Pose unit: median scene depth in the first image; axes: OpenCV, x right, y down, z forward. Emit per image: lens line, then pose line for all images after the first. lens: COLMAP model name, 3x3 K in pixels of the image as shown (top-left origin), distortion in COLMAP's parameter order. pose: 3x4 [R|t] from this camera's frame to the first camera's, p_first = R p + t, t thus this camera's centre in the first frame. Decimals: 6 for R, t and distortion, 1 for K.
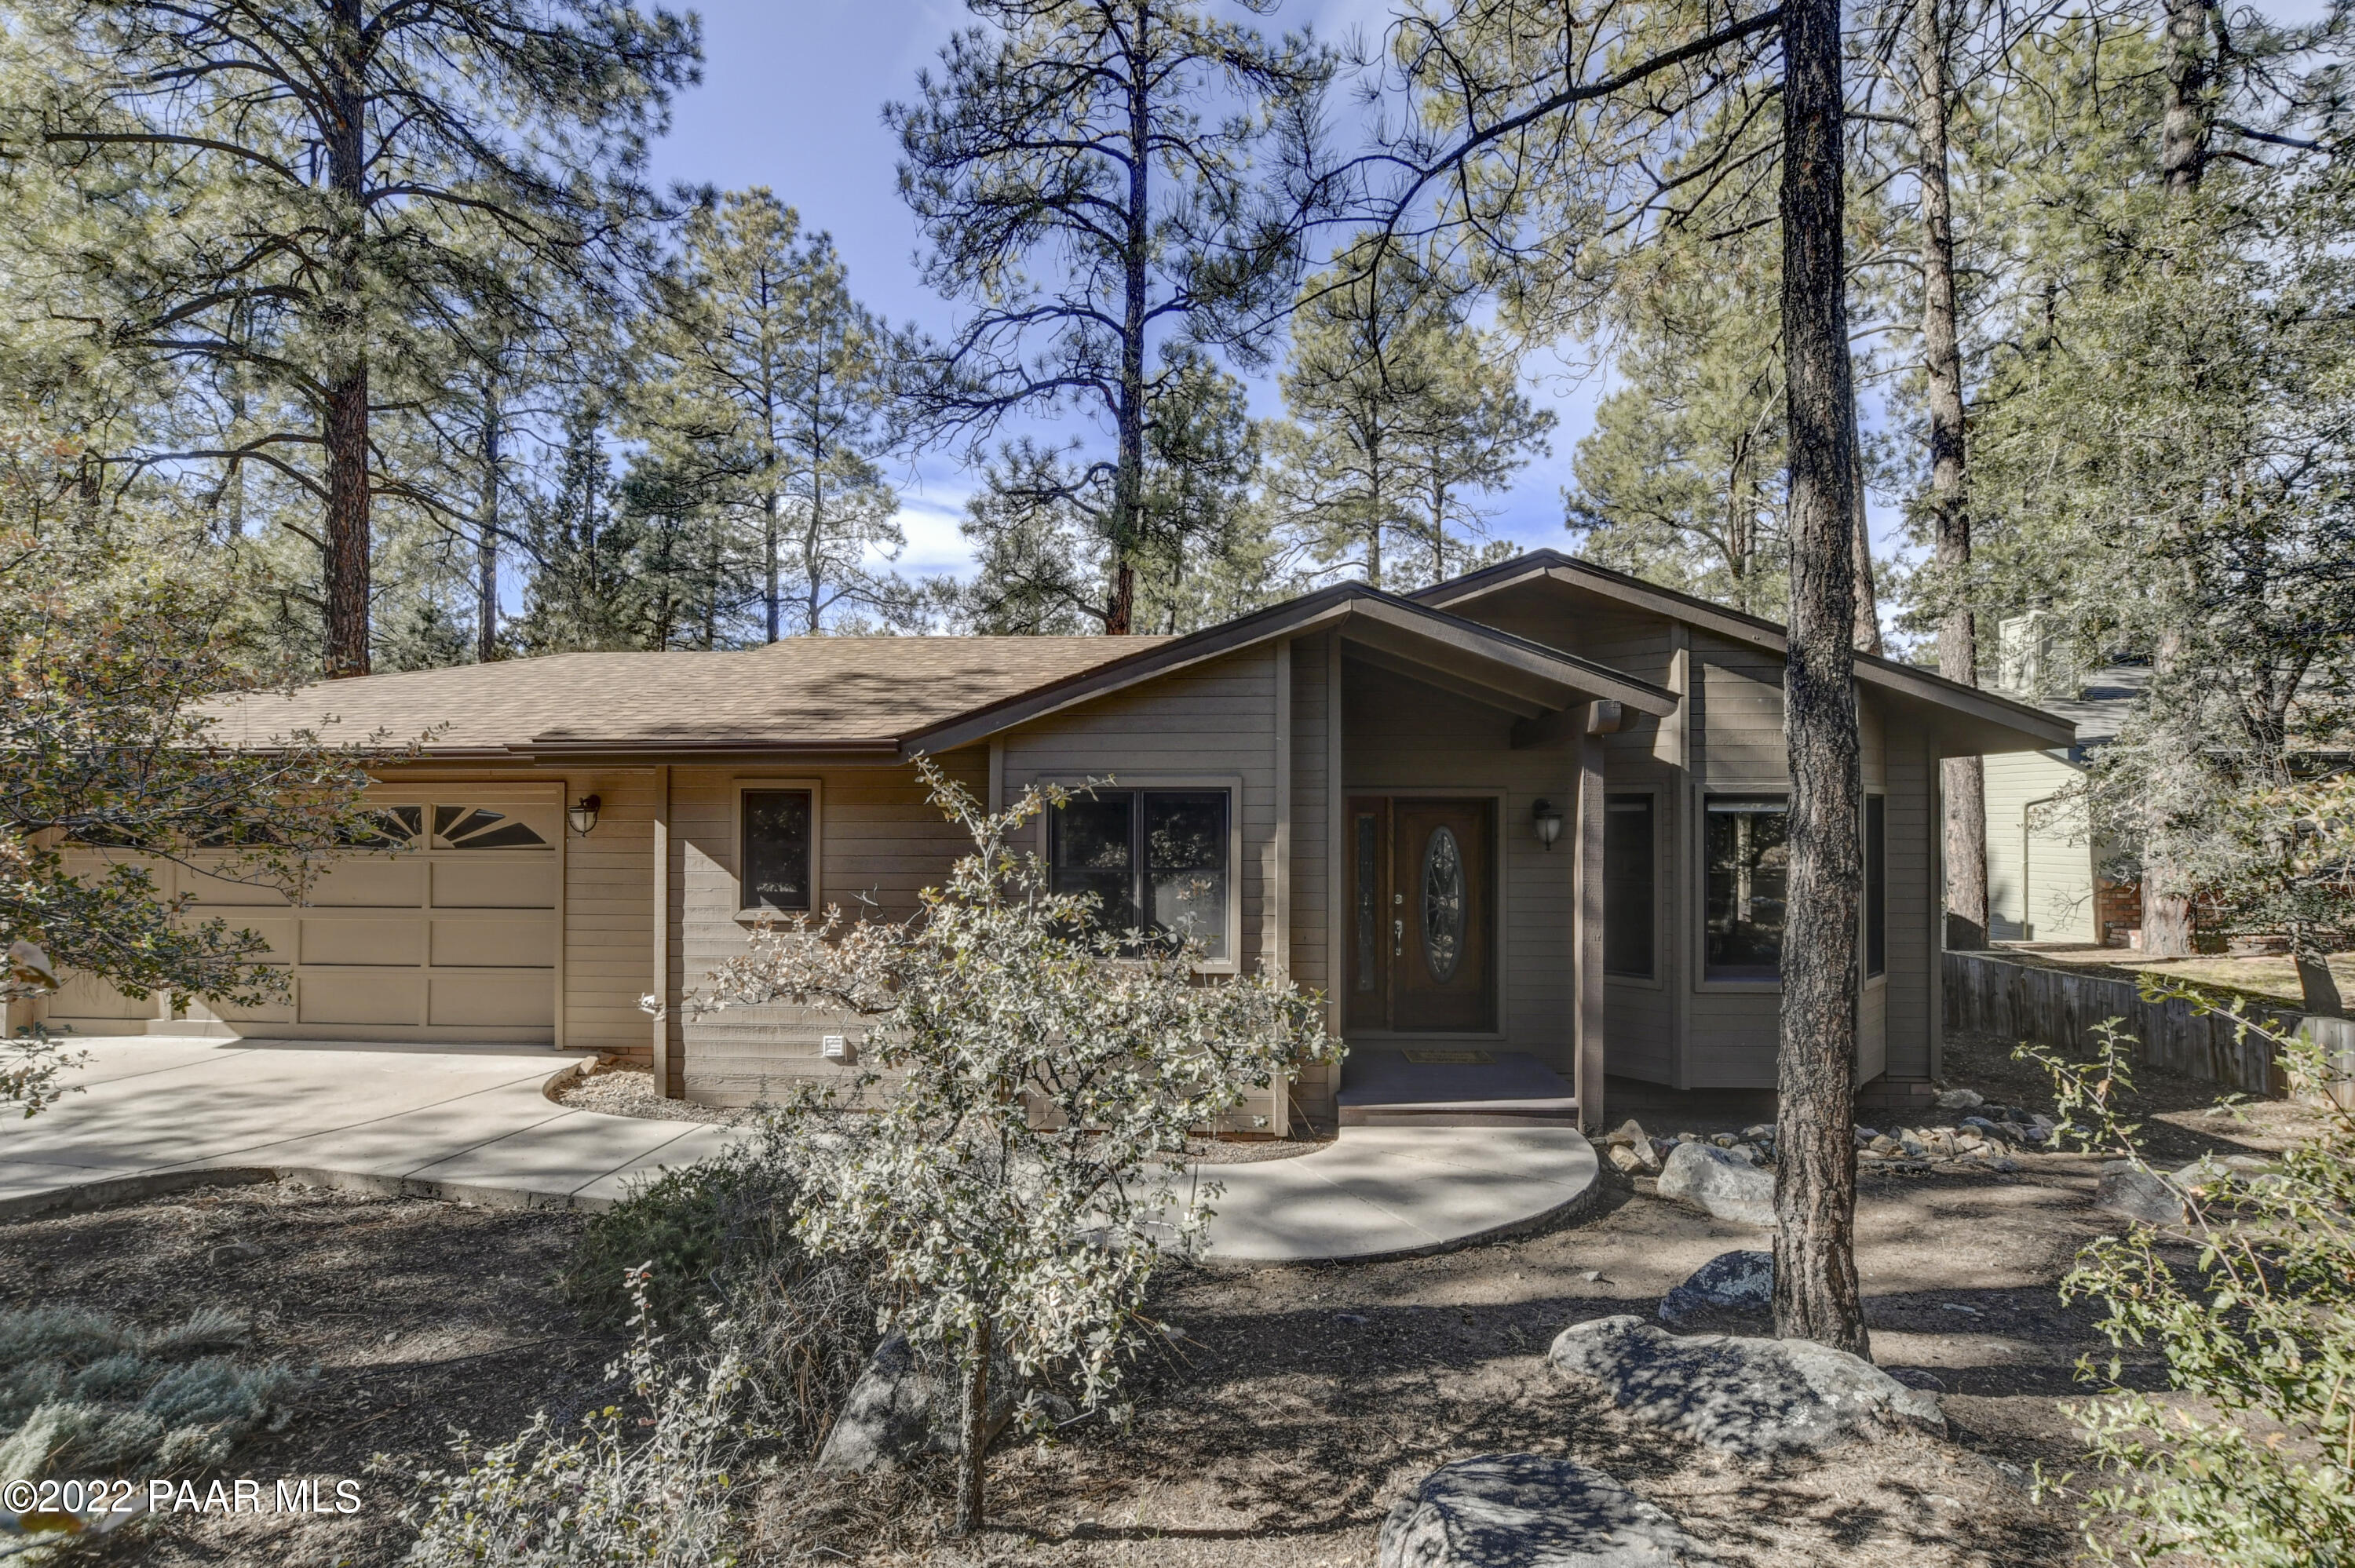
lens RADIAL K [[1044.1, 0, 1192.2], [0, 1044.1, 804.0], [0, 0, 1]] dist [-0.020871, 0.003711]
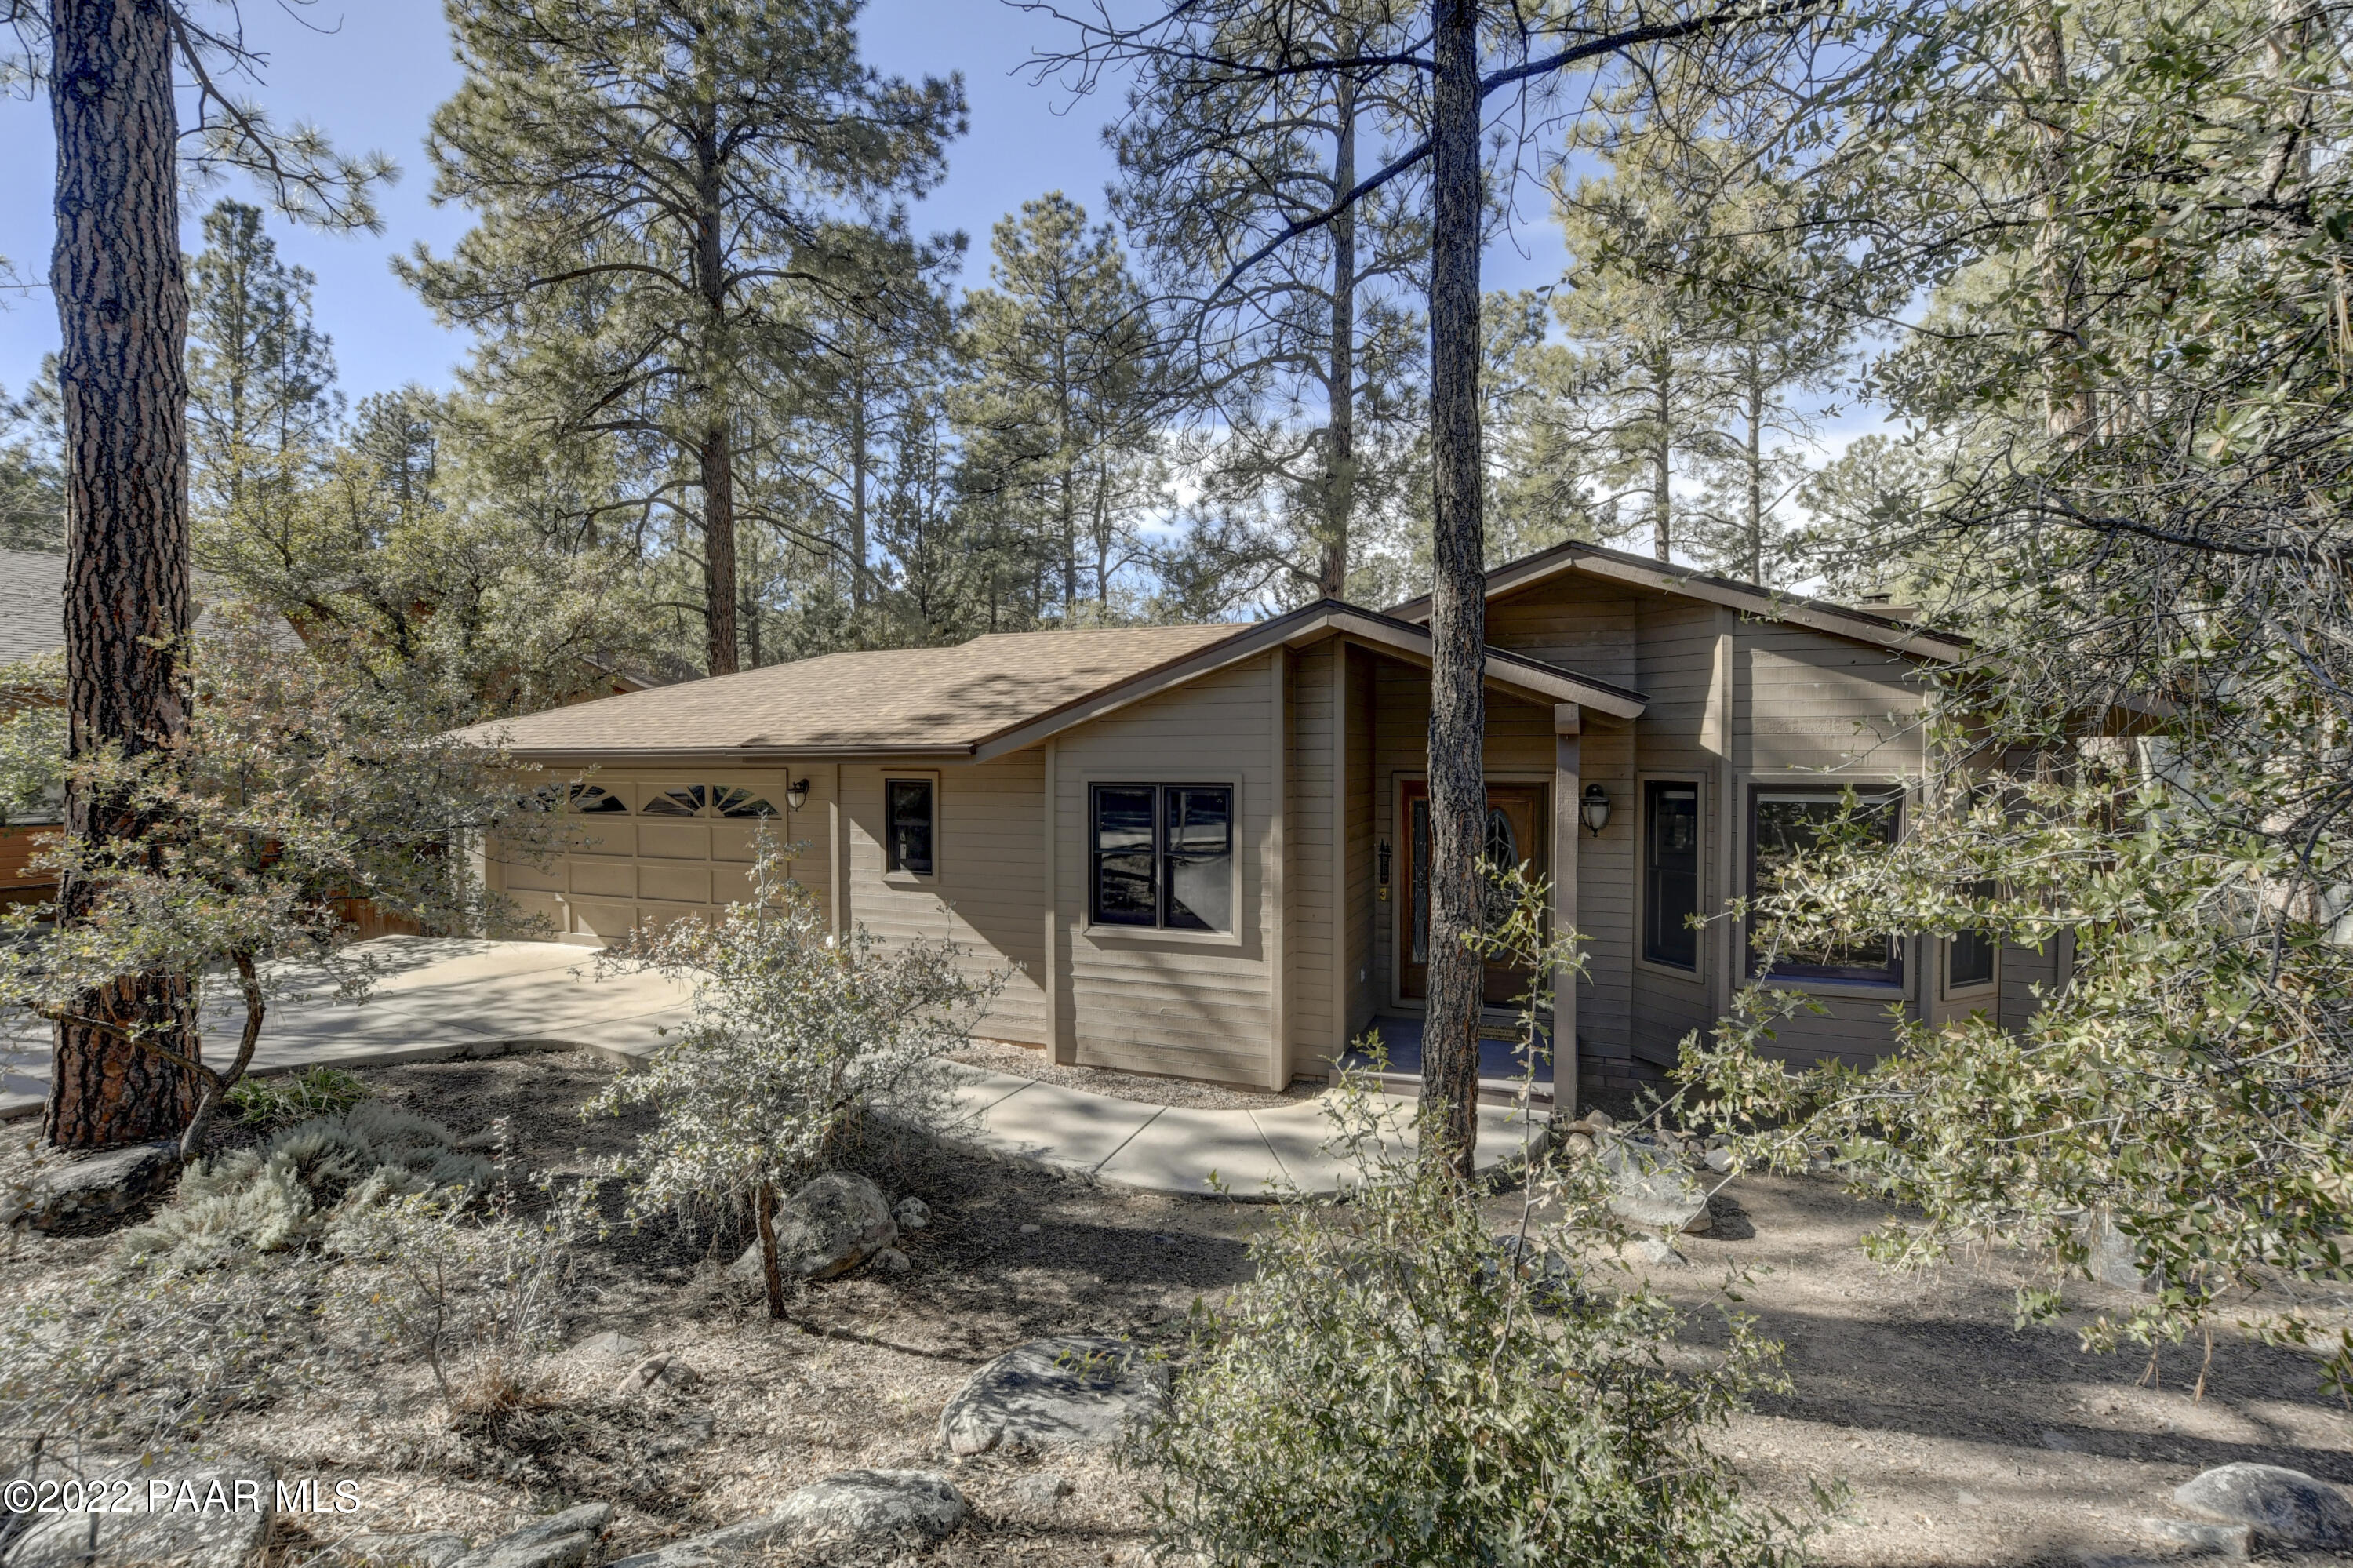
lens RADIAL K [[1043.4, 0, 1168.9], [0, 1043.4, 776.9], [0, 0, 1]] dist [-0.020871, 0.003711]
pose [[0.941526, 0.002217, -0.336934, 0.222468], [0.010371, 0.999314, 0.035555, -0.040395], [0.336782, -0.036970, 0.940857, -0.059007]]
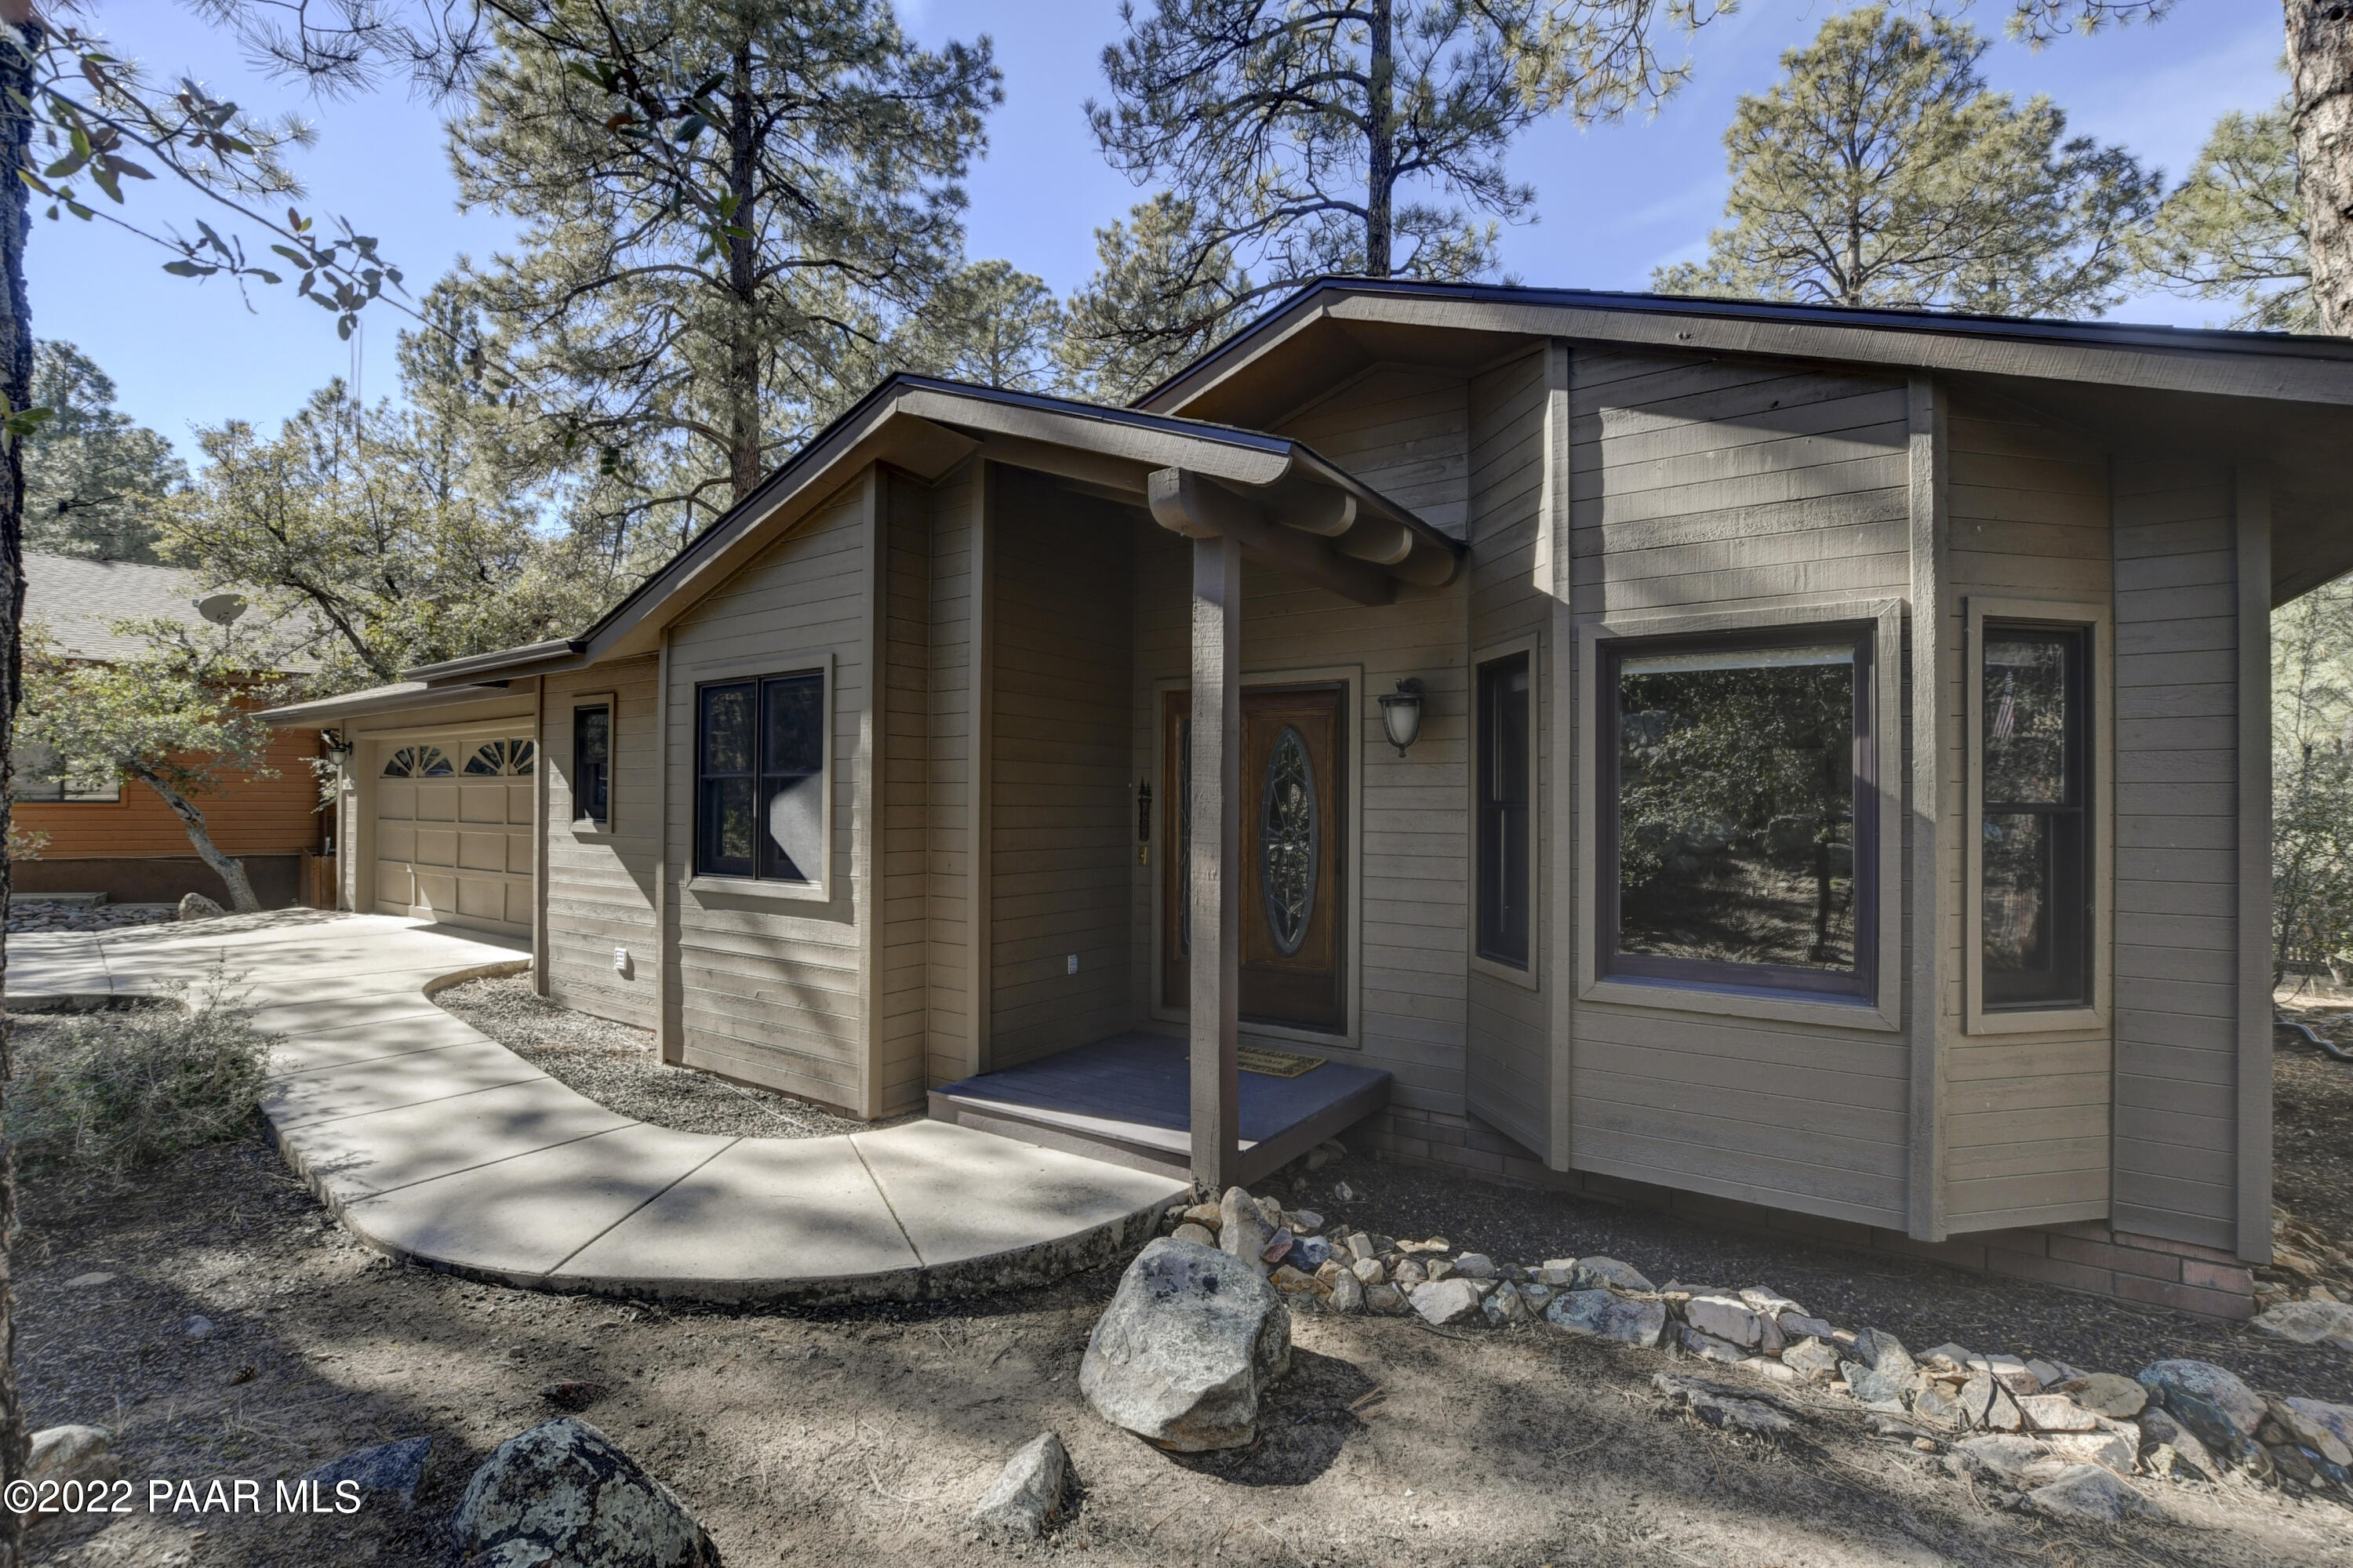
lens RADIAL K [[1043.4, 0, 1153.1], [0, 1043.4, 790.2], [0, 0, 1]] dist [-0.020871, 0.003711]
pose [[0.848424, -0.003788, -0.529303, 0.417877], [0.003997, 0.999992, -0.000750, 0.049434], [0.529301, -0.001480, 0.848433, 0.291268]]
